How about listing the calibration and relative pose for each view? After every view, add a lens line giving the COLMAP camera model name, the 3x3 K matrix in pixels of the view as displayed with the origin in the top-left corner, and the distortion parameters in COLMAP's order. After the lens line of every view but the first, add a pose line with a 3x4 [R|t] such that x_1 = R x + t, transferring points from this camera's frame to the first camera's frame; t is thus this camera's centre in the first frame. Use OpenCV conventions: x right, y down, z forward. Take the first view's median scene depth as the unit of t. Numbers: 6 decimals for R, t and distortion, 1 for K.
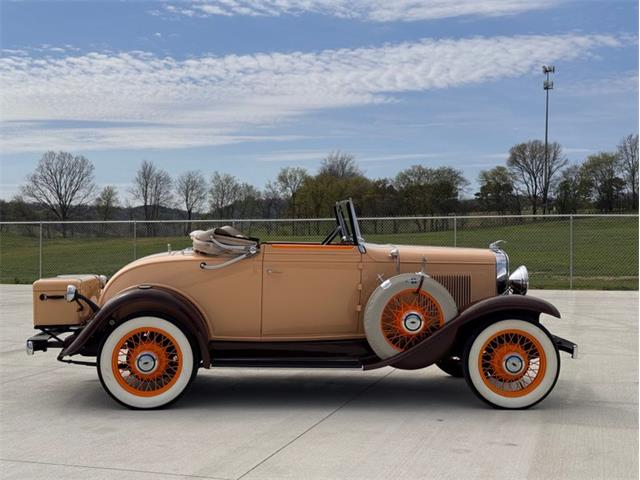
lens RADIAL K [[889.3, 0, 323.5], [0, 889.3, 247.9], [0, 0, 1]] dist [0.102060, 0.000000]
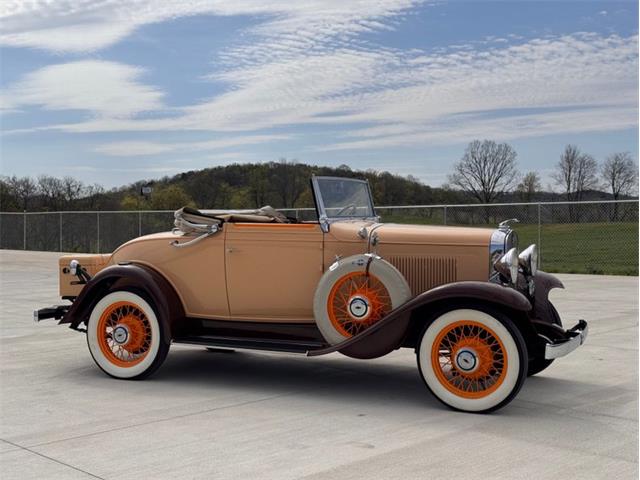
lens RADIAL K [[889.3, 0, 331.8], [0, 889.3, 250.7], [0, 0, 1]] dist [0.102060, 0.000000]
pose [[0.888108, 0.012645, -0.459461, 0.476387], [-0.004160, 0.999802, 0.019476, 0.006897], [0.459616, -0.015386, 0.887984, 0.165874]]
